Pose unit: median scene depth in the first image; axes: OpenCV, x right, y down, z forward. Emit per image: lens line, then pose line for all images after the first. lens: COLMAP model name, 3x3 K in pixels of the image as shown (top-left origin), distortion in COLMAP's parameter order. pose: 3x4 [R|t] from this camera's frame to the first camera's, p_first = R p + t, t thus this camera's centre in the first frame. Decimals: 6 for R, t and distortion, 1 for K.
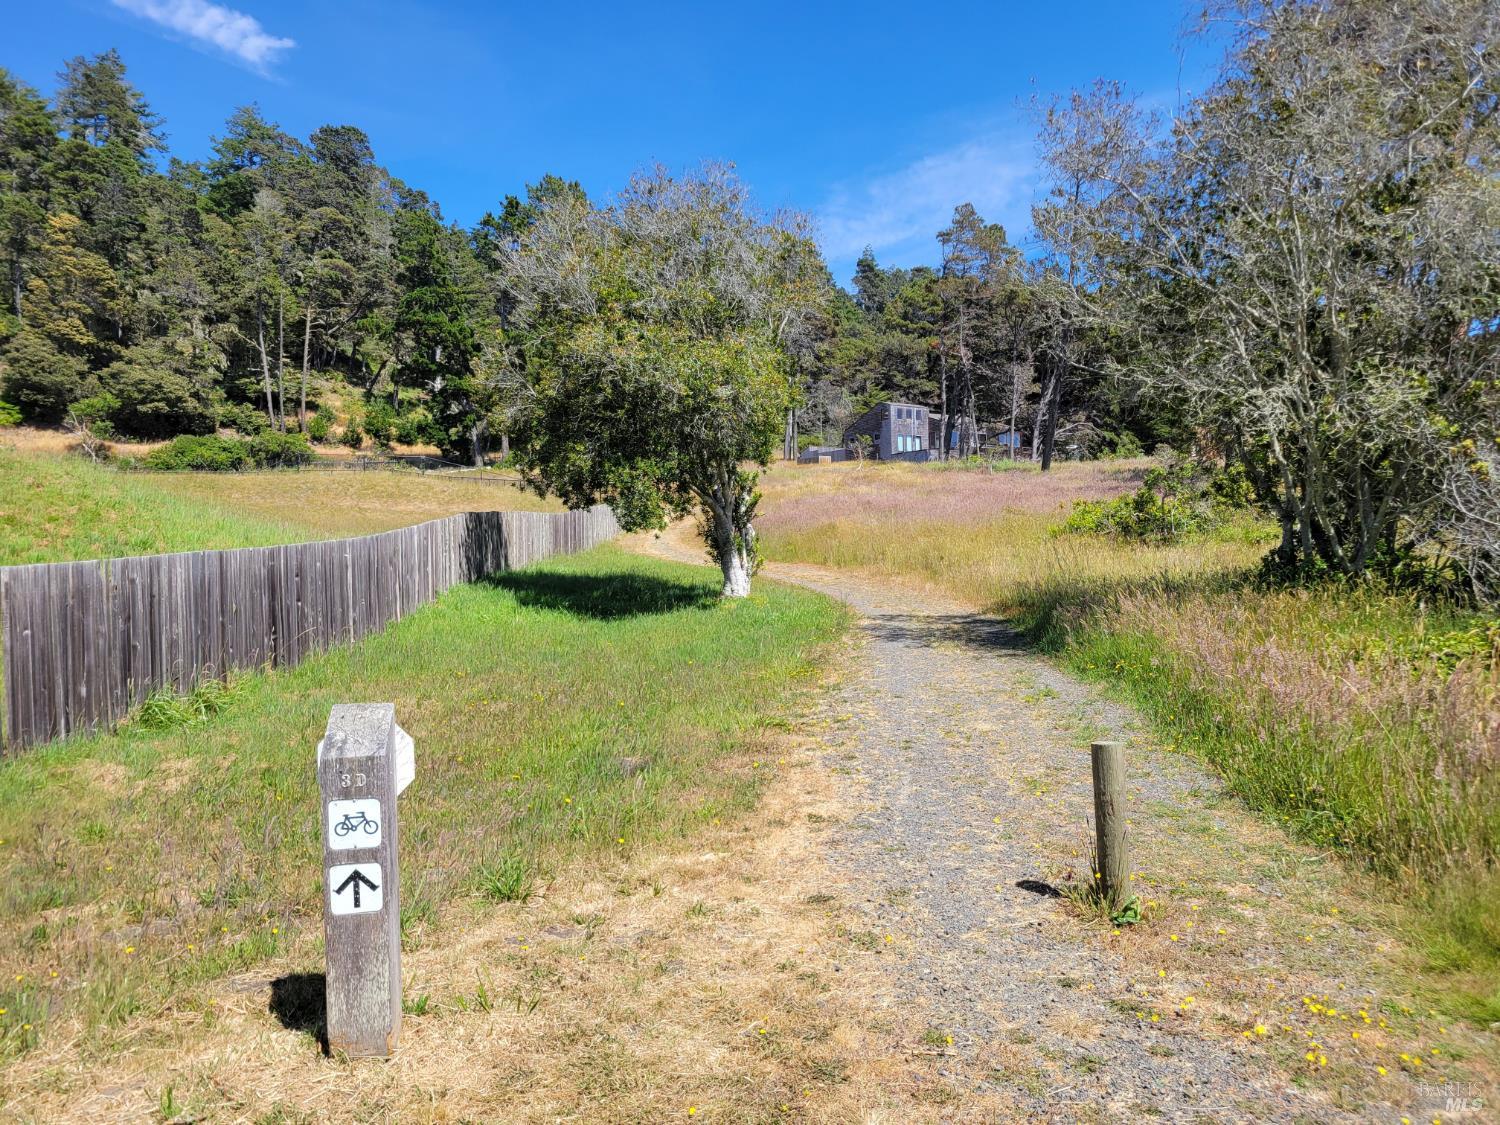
lens RADIAL K [[1101.6, 0, 750.0], [0, 1101.6, 562.5], [0, 0, 1]] dist [0.073199, -0.053961]
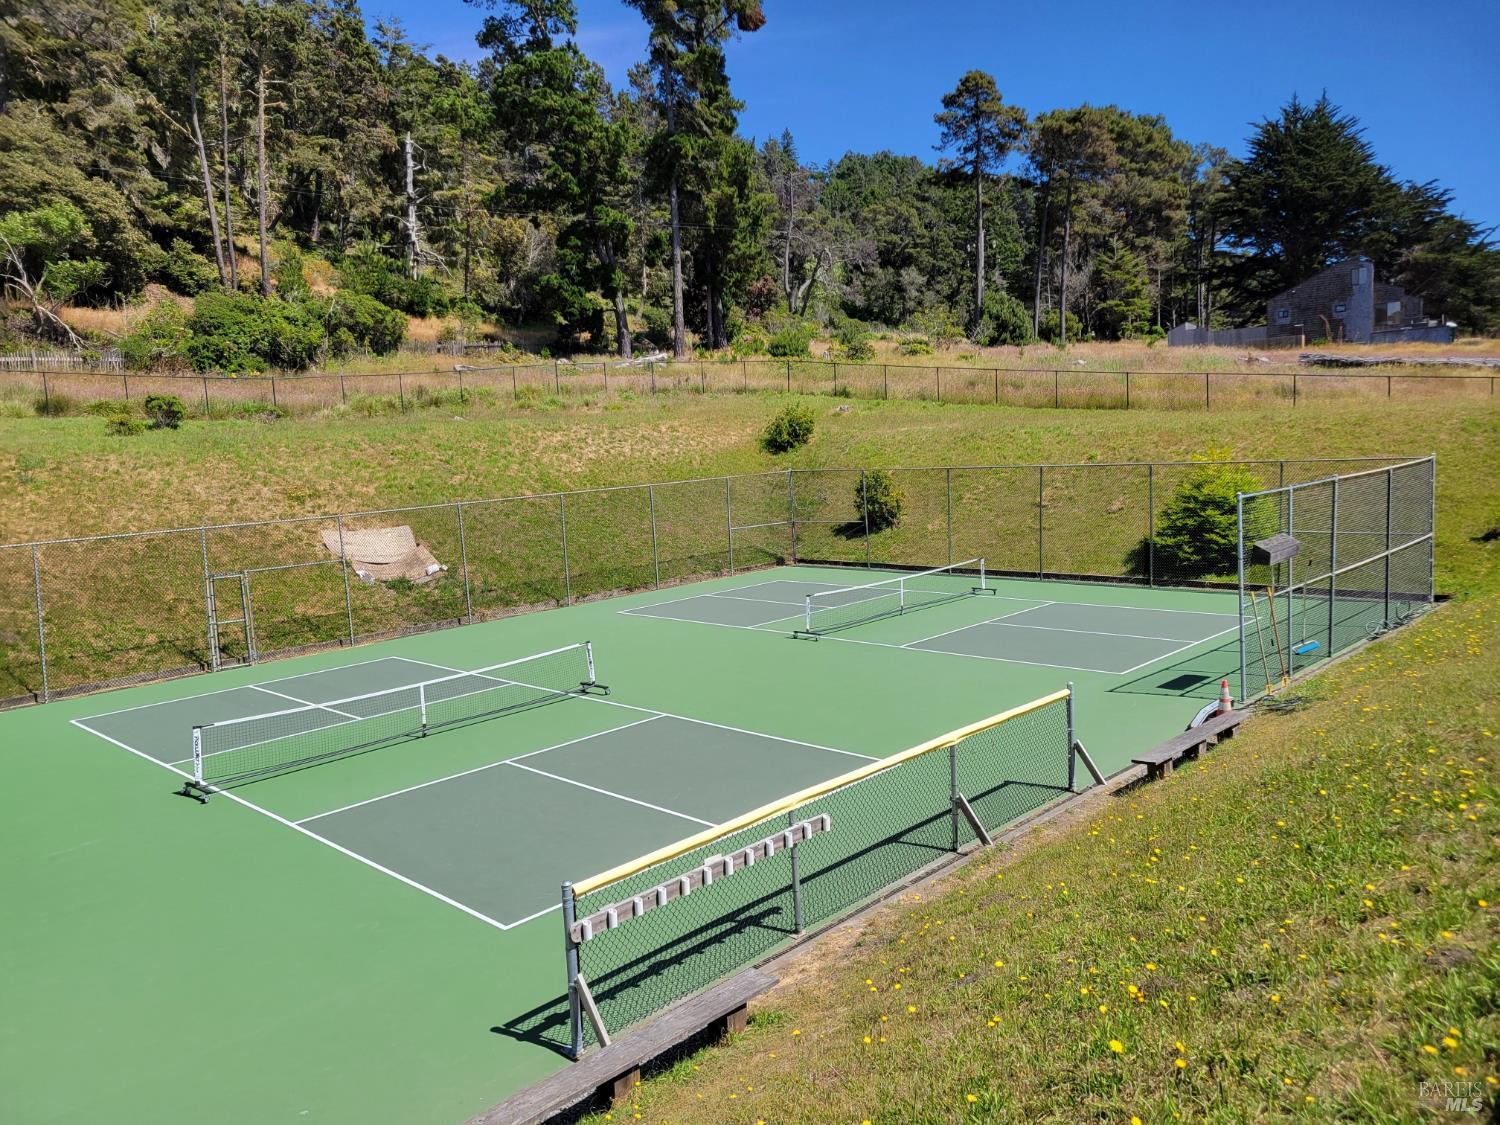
lens RADIAL K [[1104.6, 0, 741.8], [0, 1104.6, 558.6], [0, 0, 1]] dist [0.072841, -0.054495]
pose [[0.919461, -0.071736, 0.386583, -0.457429], [0.034329, 0.994107, 0.102822, -0.032467], [-0.391681, -0.081270, 0.916505, 0.378826]]
